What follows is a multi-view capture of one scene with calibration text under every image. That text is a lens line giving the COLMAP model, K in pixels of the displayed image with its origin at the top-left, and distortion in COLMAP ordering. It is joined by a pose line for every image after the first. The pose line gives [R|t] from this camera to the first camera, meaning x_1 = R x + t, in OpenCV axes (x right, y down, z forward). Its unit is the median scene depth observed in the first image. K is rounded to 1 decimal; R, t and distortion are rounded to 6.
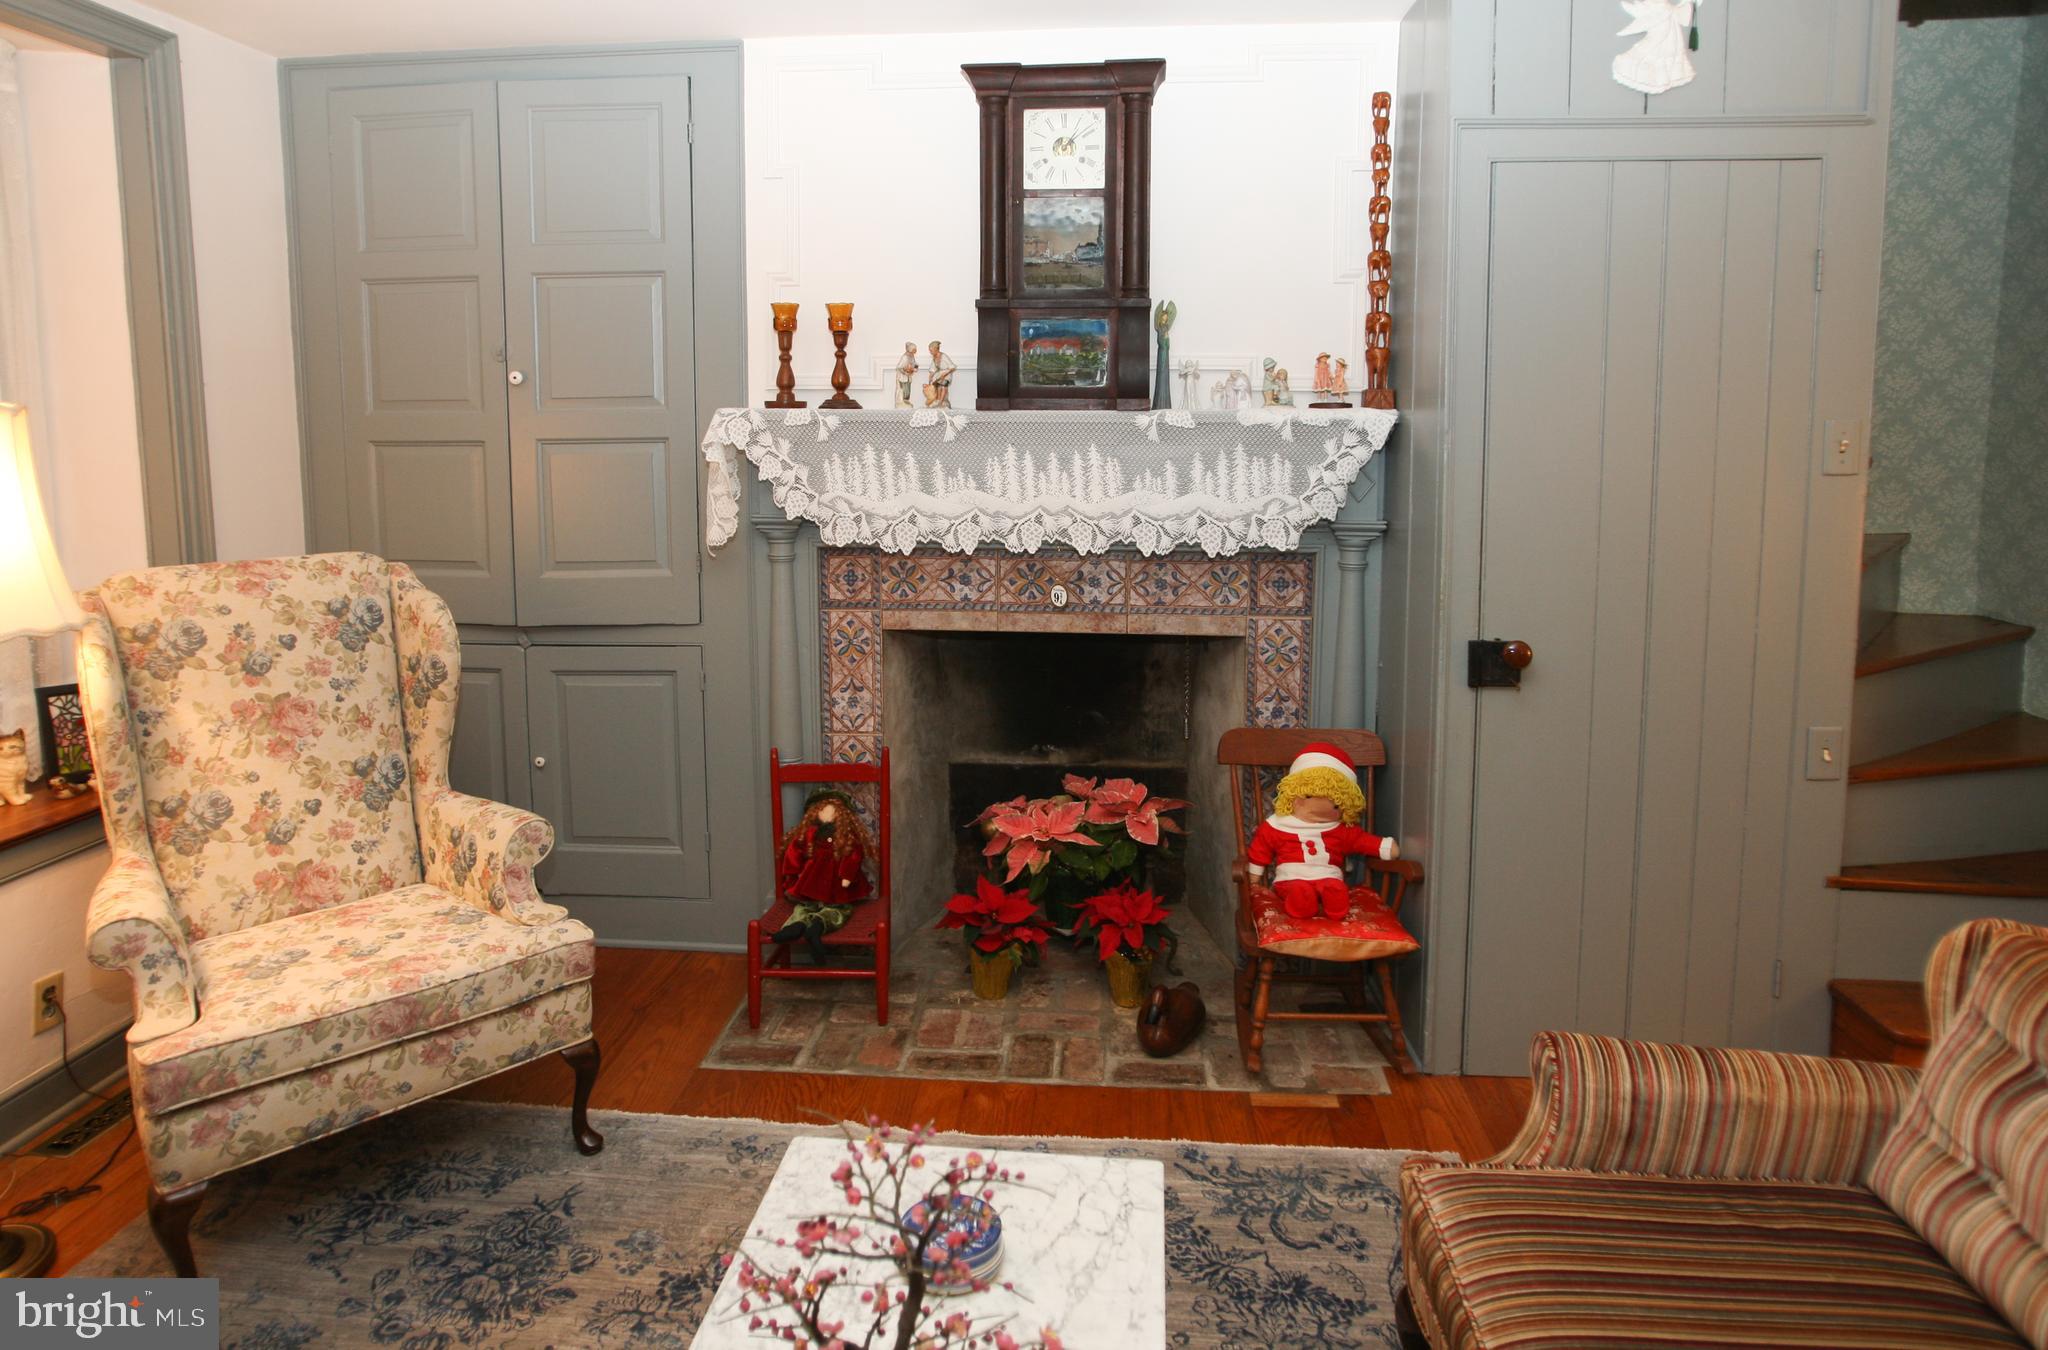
lens RADIAL K [[1234.7, 0, 1034.1], [0, 1234.7, 530.0], [0, 0, 1]] dist [-0.073266, 0.045604]
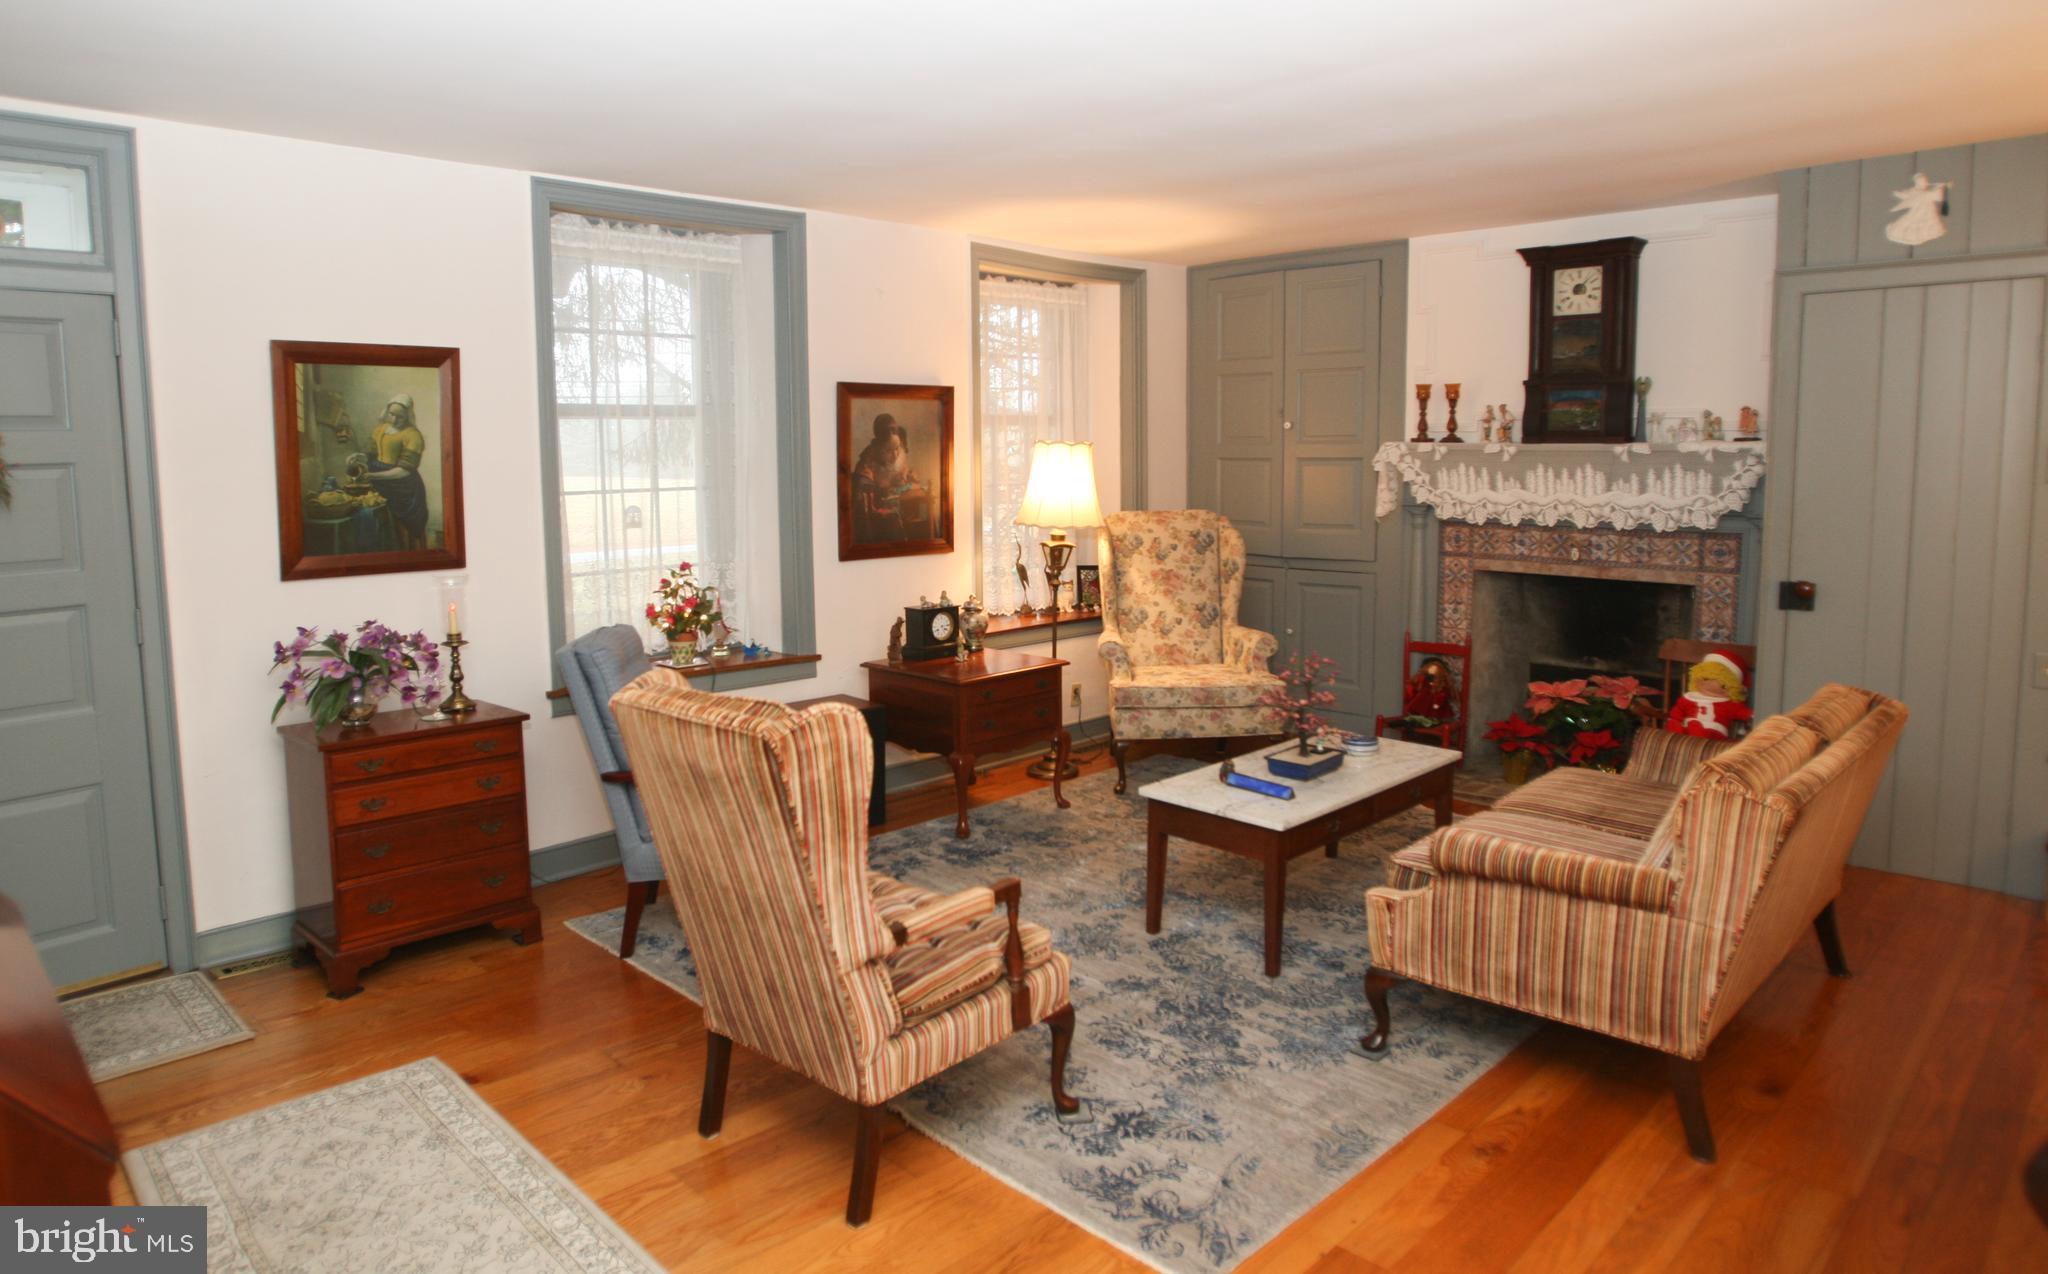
lens RADIAL K [[1314.6, 0, 1020.9], [0, 1314.6, 569.5], [0, 0, 1]] dist [0.003954, 0.004492]
pose [[0.773294, 0.058561, -0.631337, 0.595051], [-0.055927, 0.998144, 0.024082, 0.076987], [0.631576, 0.016687, 0.775135, -0.902324]]
